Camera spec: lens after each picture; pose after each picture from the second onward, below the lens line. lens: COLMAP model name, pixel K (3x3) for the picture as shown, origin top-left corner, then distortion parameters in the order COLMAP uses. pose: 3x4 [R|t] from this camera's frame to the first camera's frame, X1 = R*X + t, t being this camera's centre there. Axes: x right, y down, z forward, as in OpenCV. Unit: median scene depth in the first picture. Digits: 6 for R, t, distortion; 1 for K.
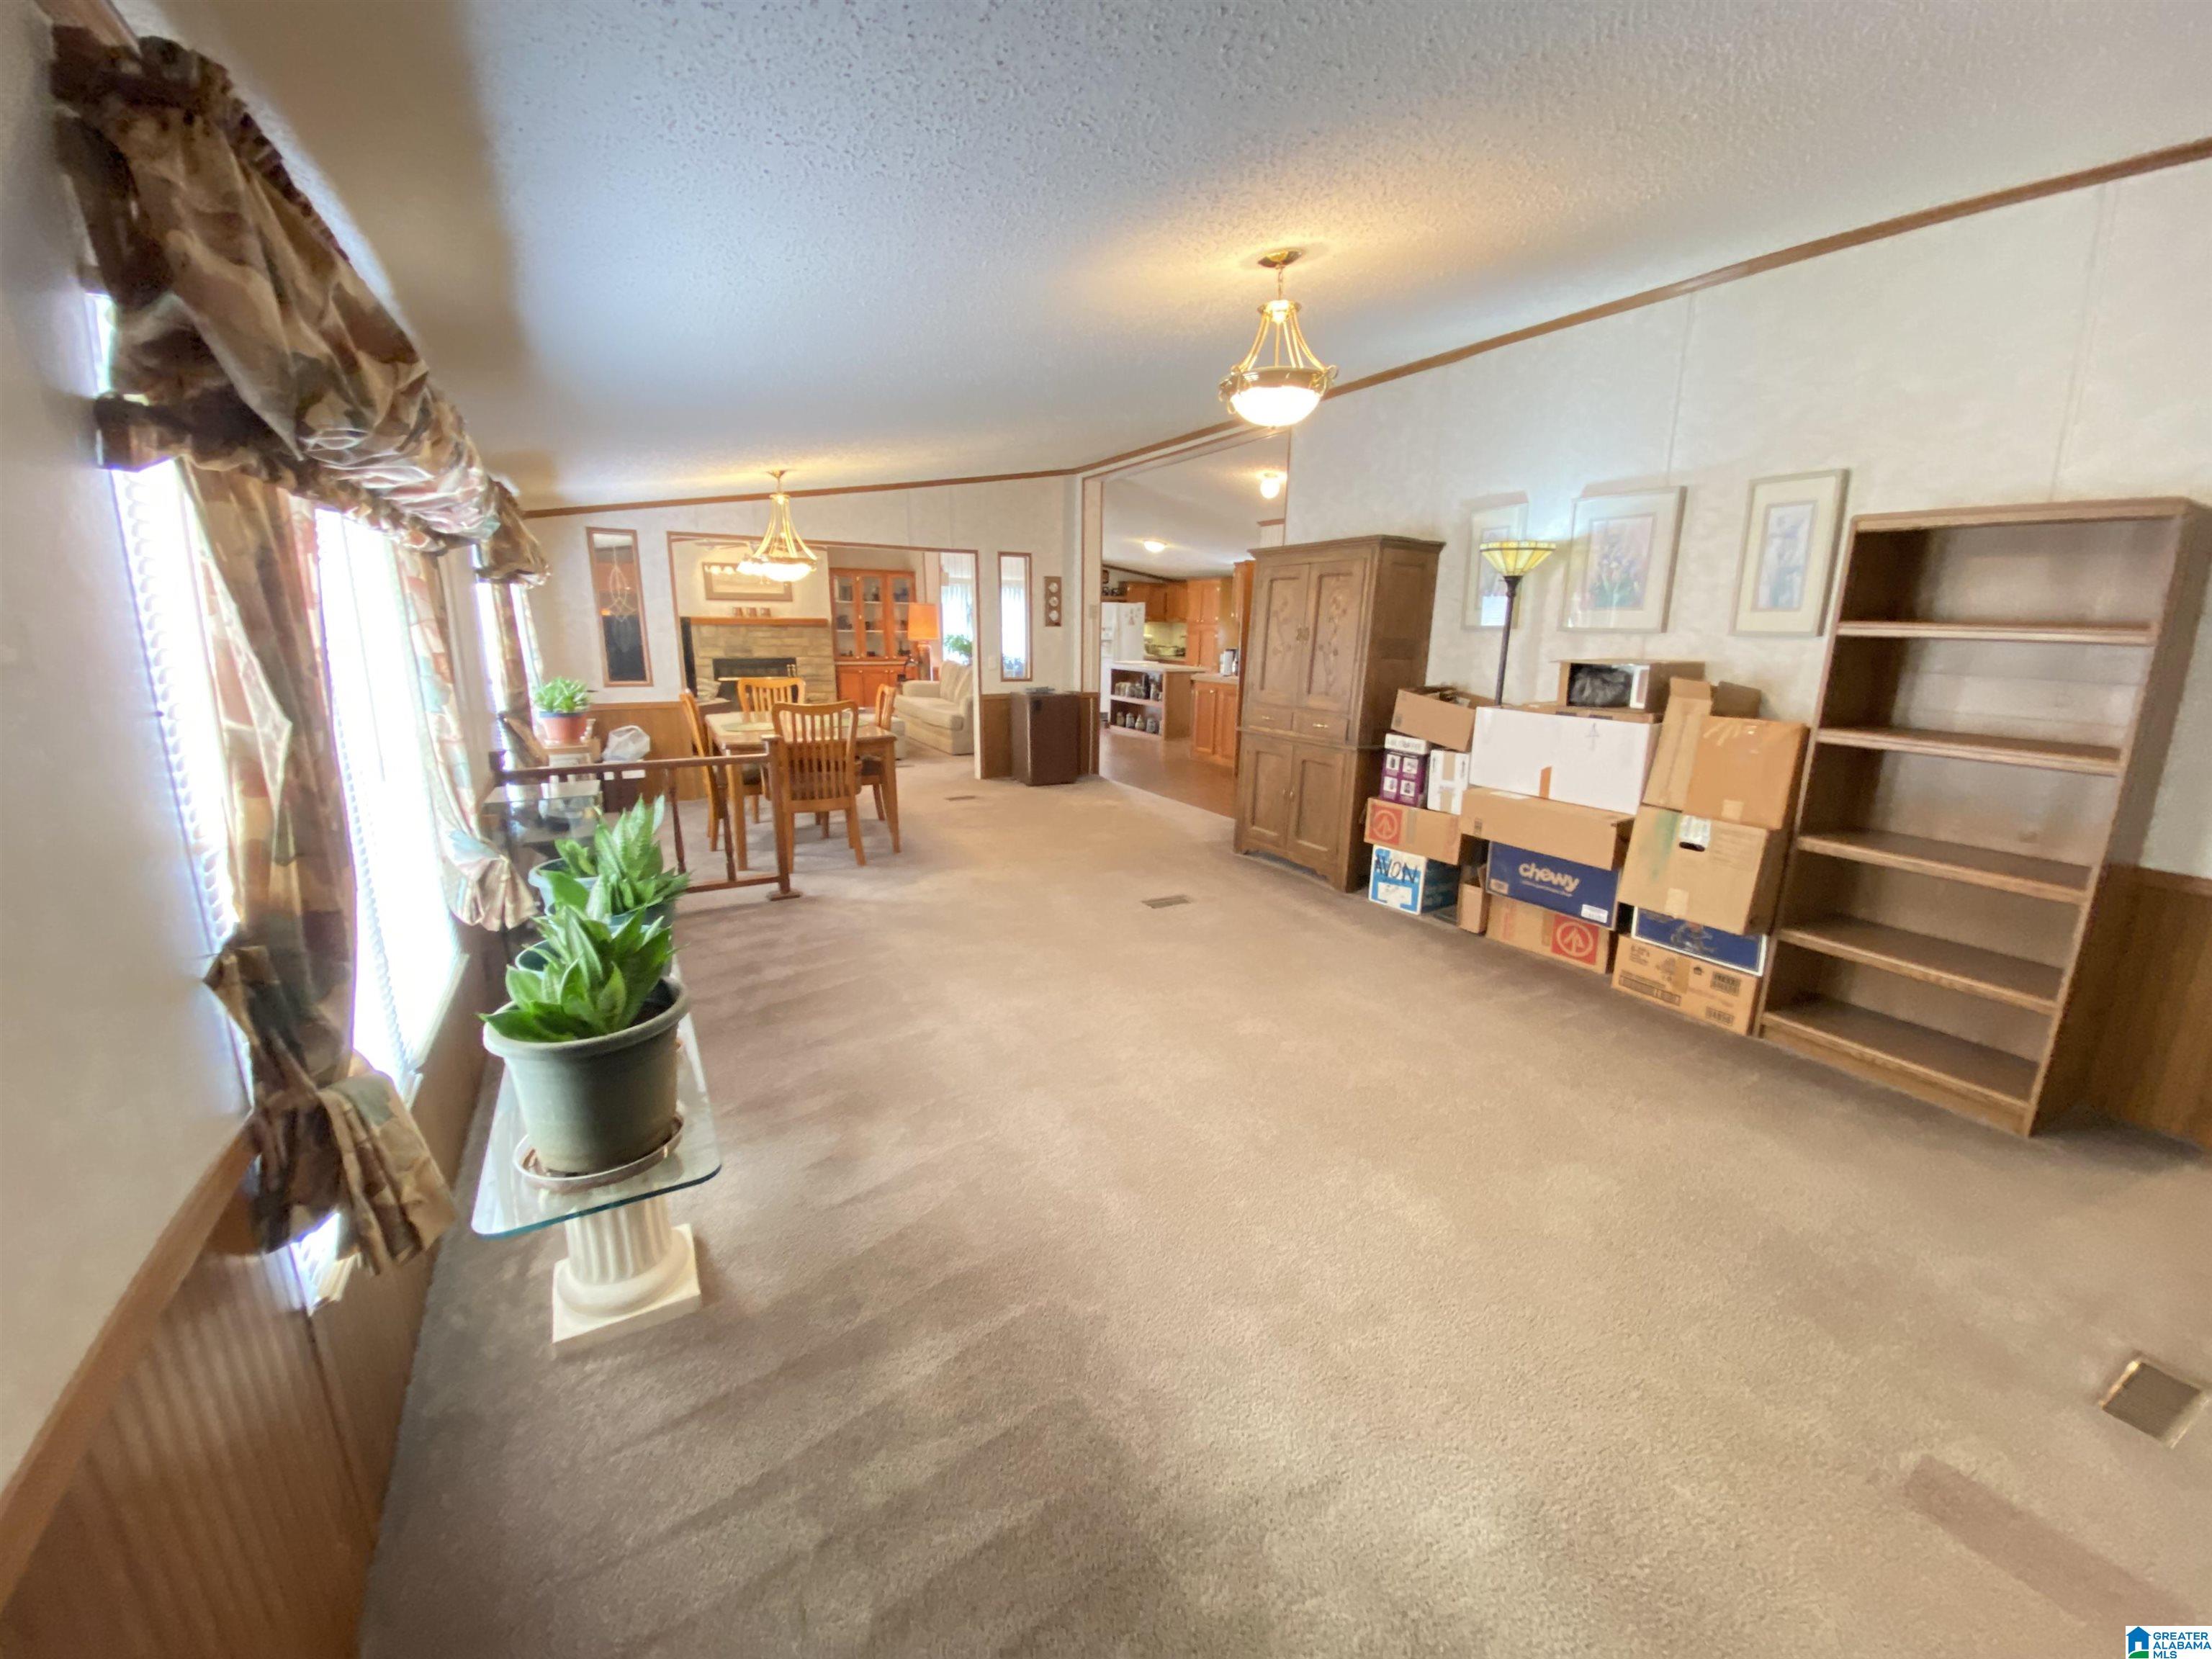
lens RADIAL K [[894.8, 0, 1111.0], [0, 894.8, 819.0], [0, 0, 1]] dist [0.028692, -0.024434]
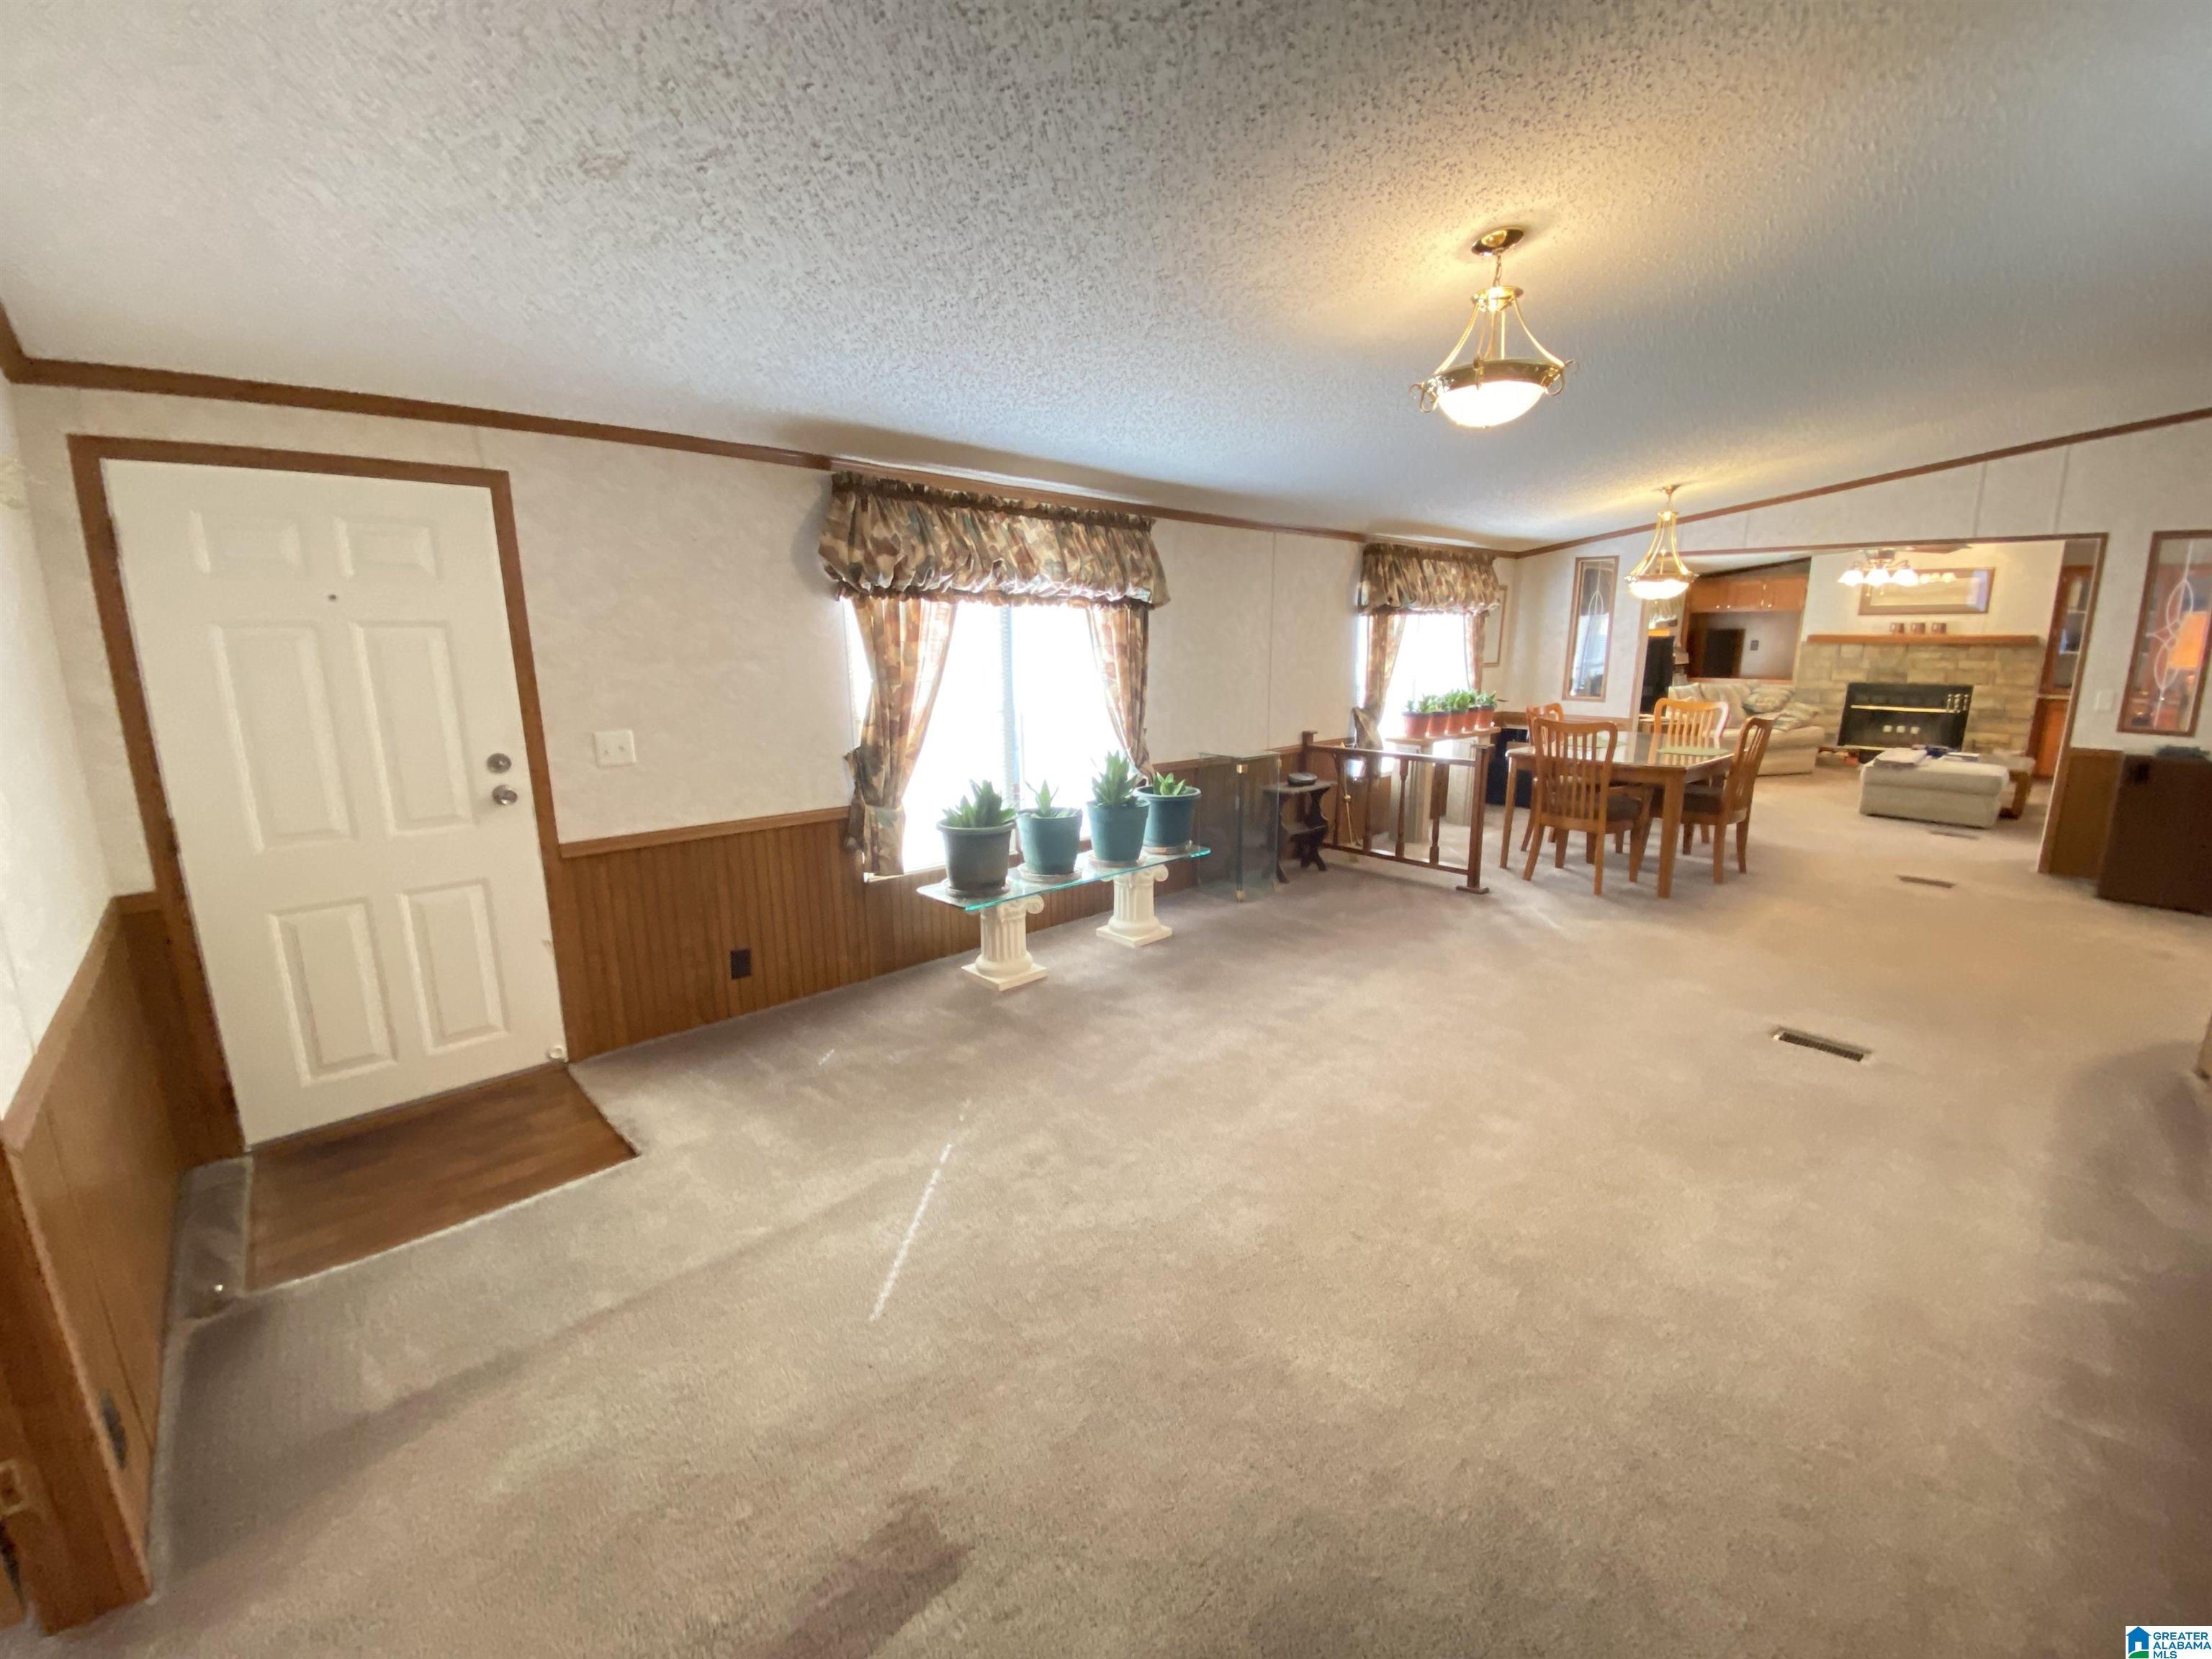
lens RADIAL K [[894.8, 0, 1111.0], [0, 894.8, 819.0], [0, 0, 1]] dist [0.028692, -0.024434]
pose [[0.242427, 0.188662, -0.951649, 0.557227], [-0.204412, 0.968823, 0.139993, -0.062474], [0.948391, 0.160590, 0.273434, 0.251120]]
